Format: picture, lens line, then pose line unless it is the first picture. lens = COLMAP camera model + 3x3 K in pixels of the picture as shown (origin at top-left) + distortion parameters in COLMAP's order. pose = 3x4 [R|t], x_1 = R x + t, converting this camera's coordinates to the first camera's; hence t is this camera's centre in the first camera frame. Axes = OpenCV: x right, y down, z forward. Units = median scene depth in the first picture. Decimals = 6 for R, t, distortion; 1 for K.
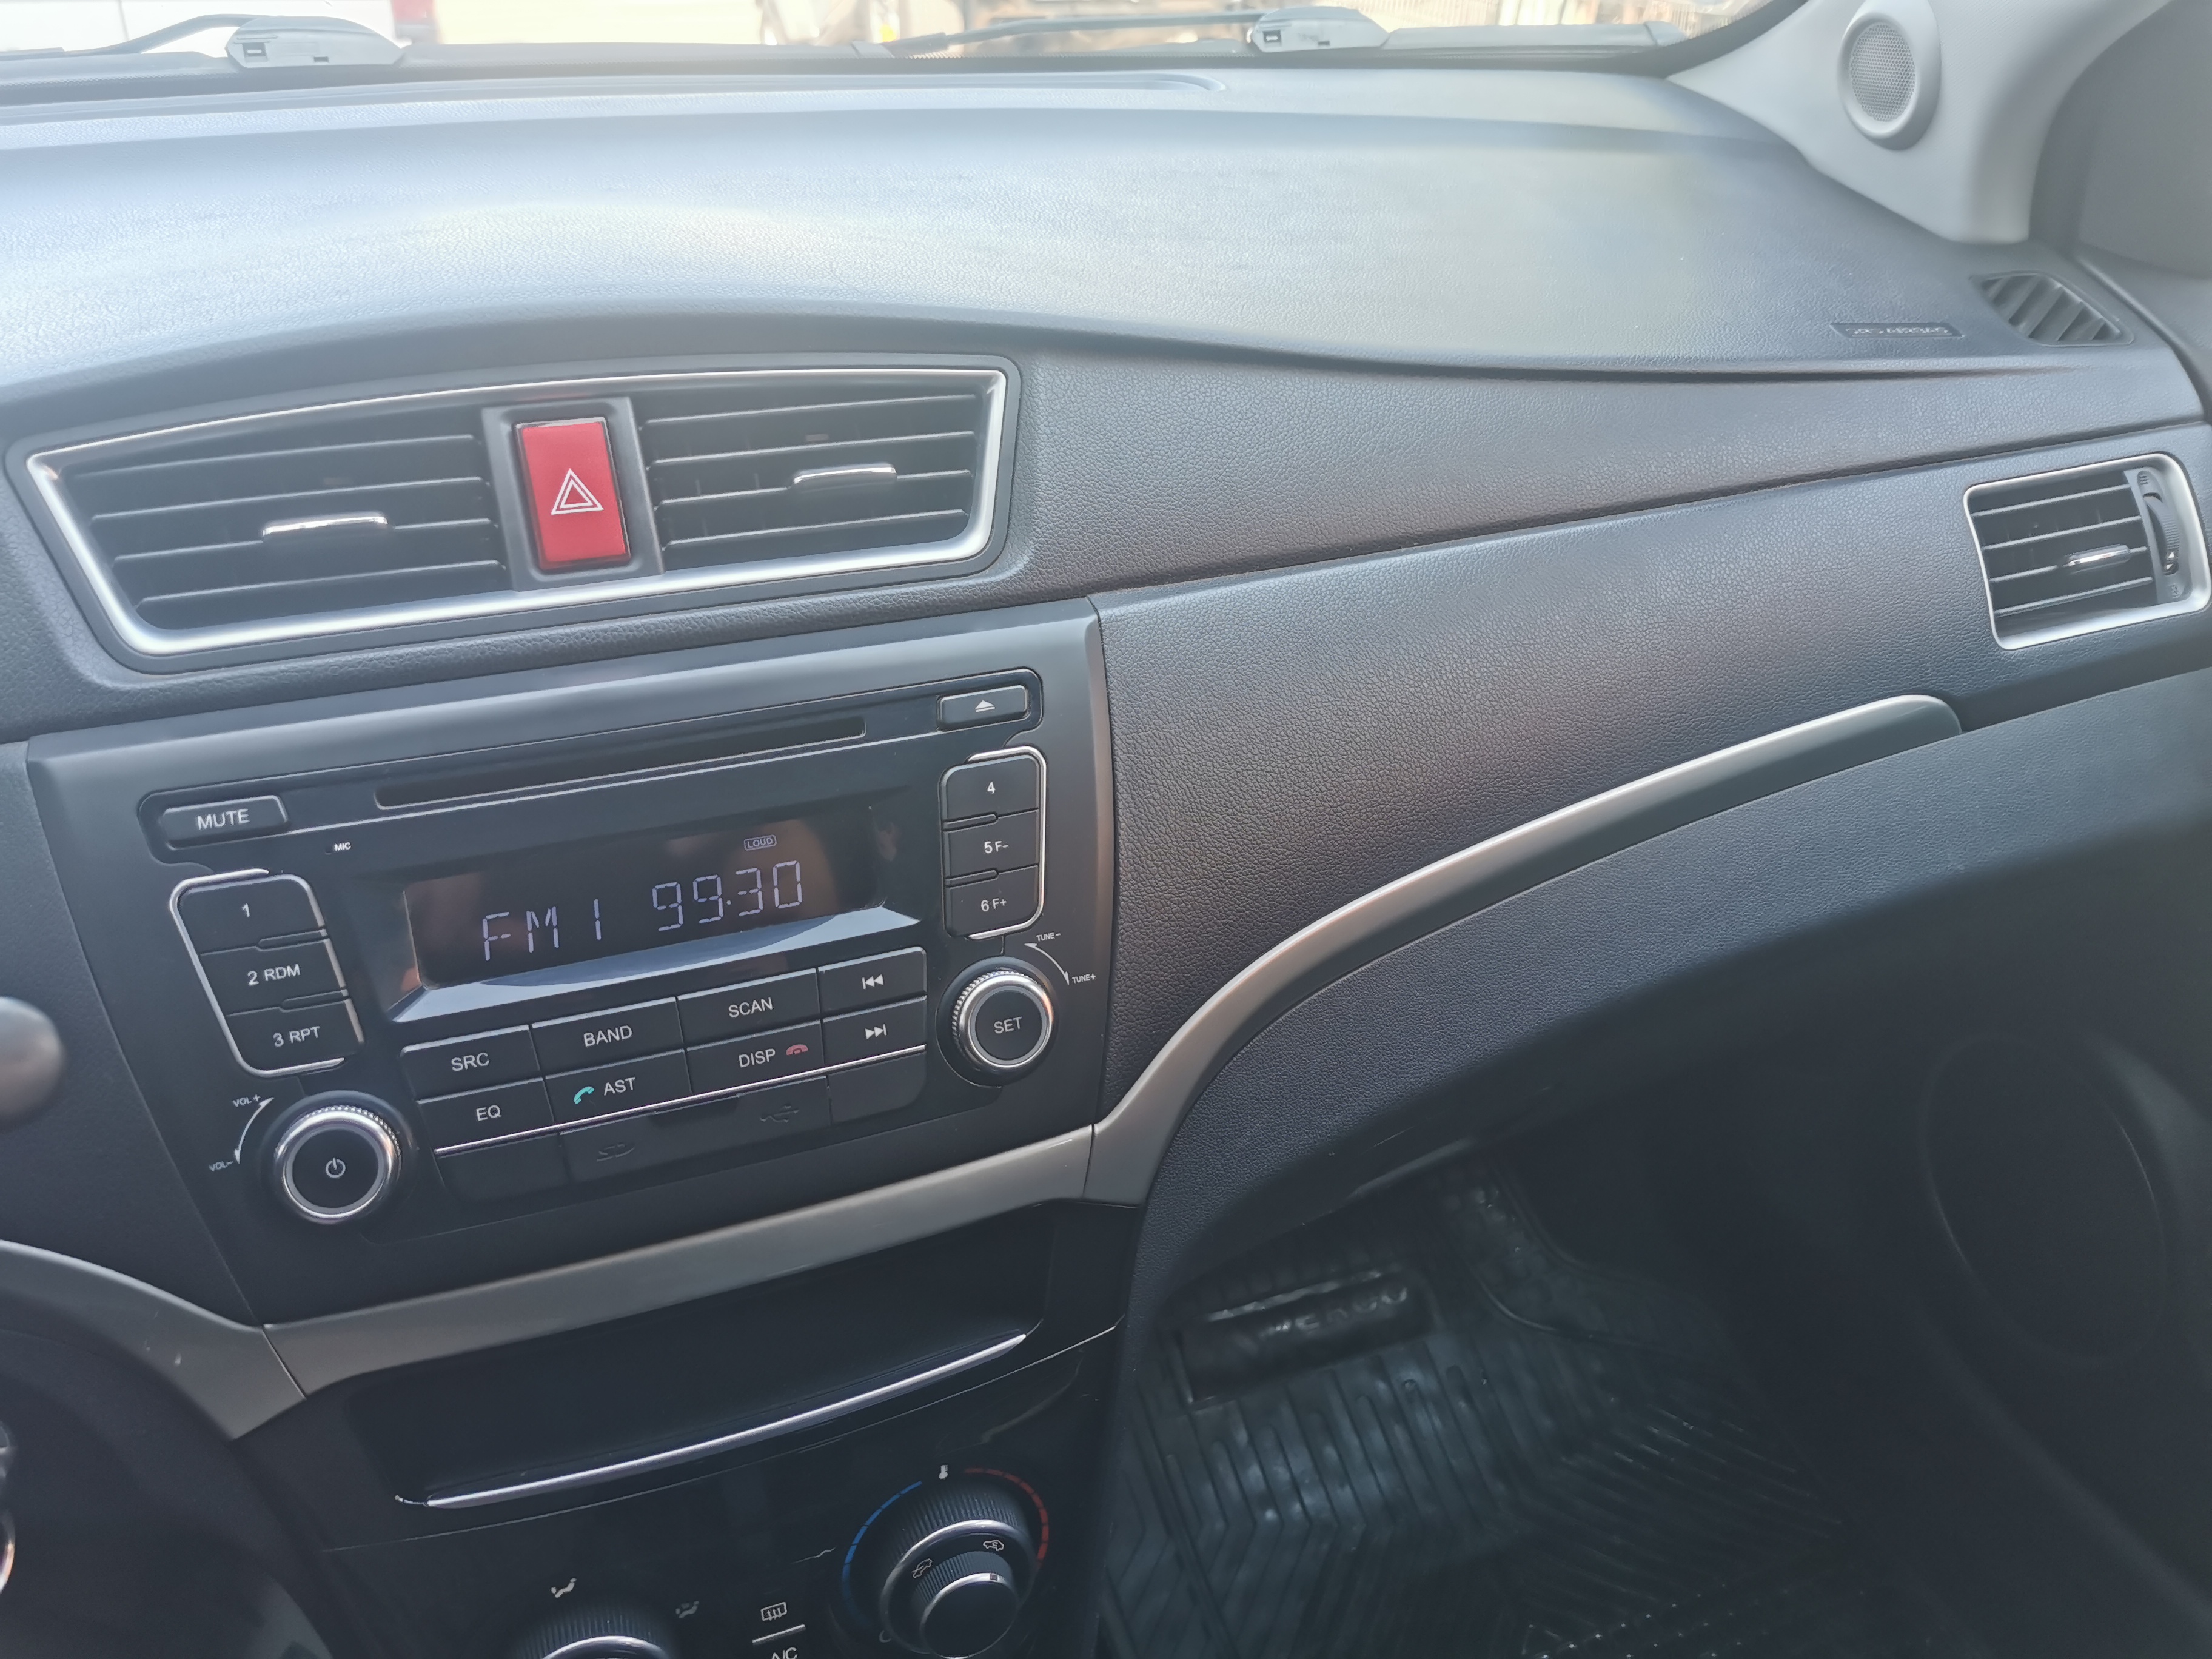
lens RADIAL K [[1730.5, 0, 1106.0], [0, 1730.5, 829.5], [0, 0, 1]] dist [0.035445, -0.005651]
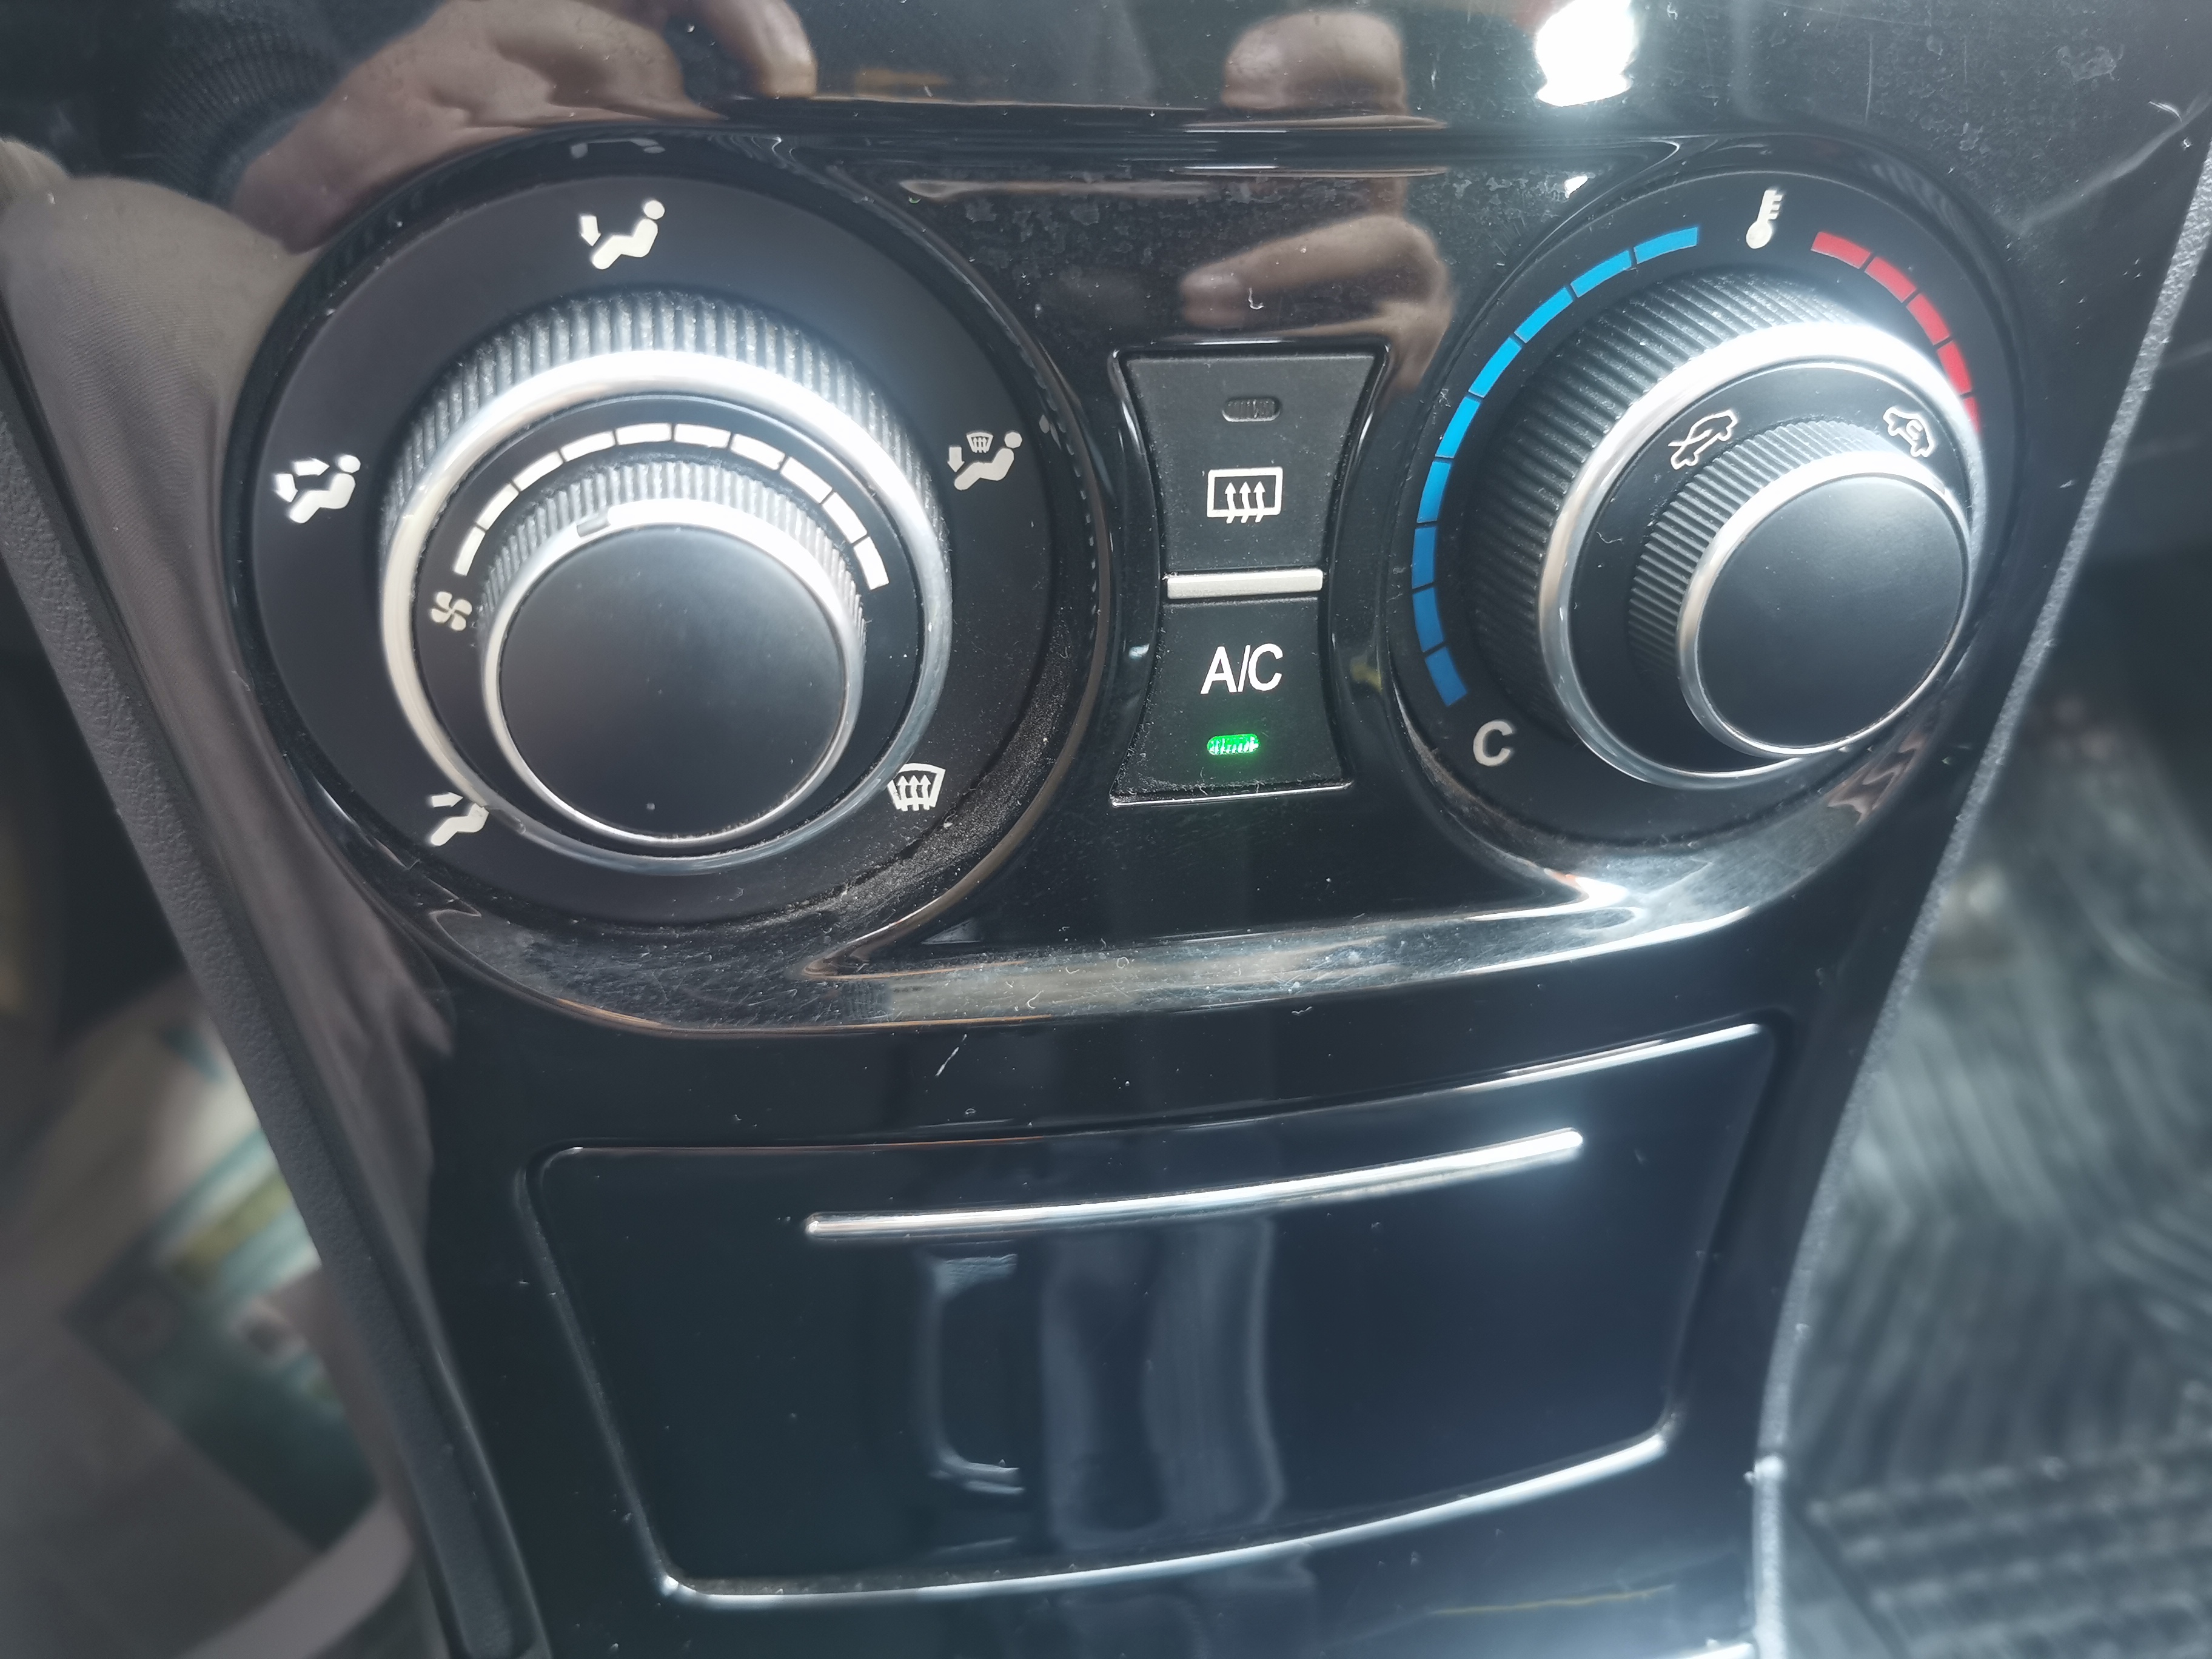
lens RADIAL K [[1778.9, 0, 1106.0], [0, 1778.9, 829.5], [0, 0, 1]] dist [-0.002212, -0.006932]
pose [[0.987789, 0.114815, -0.105311, -0.183727], [-0.108142, 0.991872, 0.067044, 0.519212], [0.112153, -0.054837, 0.992177, 0.704665]]
